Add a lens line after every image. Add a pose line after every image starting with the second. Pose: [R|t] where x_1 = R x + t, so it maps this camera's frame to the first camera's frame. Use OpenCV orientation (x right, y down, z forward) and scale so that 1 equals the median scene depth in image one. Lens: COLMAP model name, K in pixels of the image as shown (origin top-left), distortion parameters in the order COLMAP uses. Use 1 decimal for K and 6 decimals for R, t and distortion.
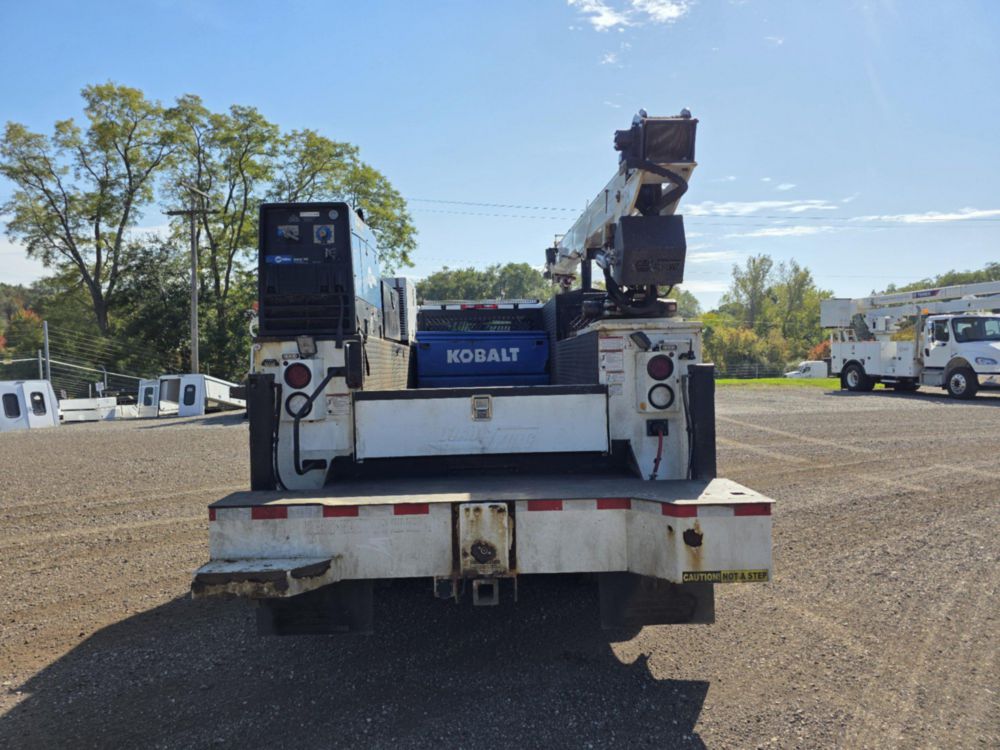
lens RADIAL K [[675.1, 0, 497.1], [0, 675.1, 378.3], [0, 0, 1]] dist [0.051978, -0.050733]
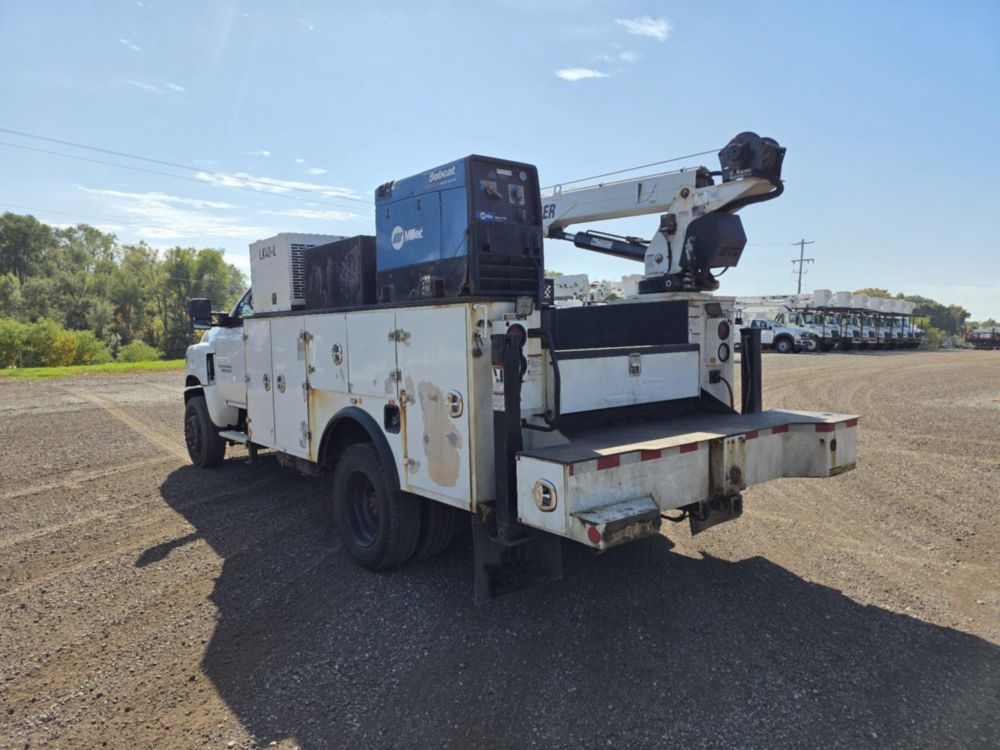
lens RADIAL K [[675.1, 0, 494.9], [0, 675.1, 379.6], [0, 0, 1]] dist [0.051978, -0.050733]
pose [[0.790664, -0.037147, 0.611123, -0.920873], [0.015259, 0.999043, 0.040985, 0.018691], [-0.612060, -0.023081, 0.790474, 0.229745]]
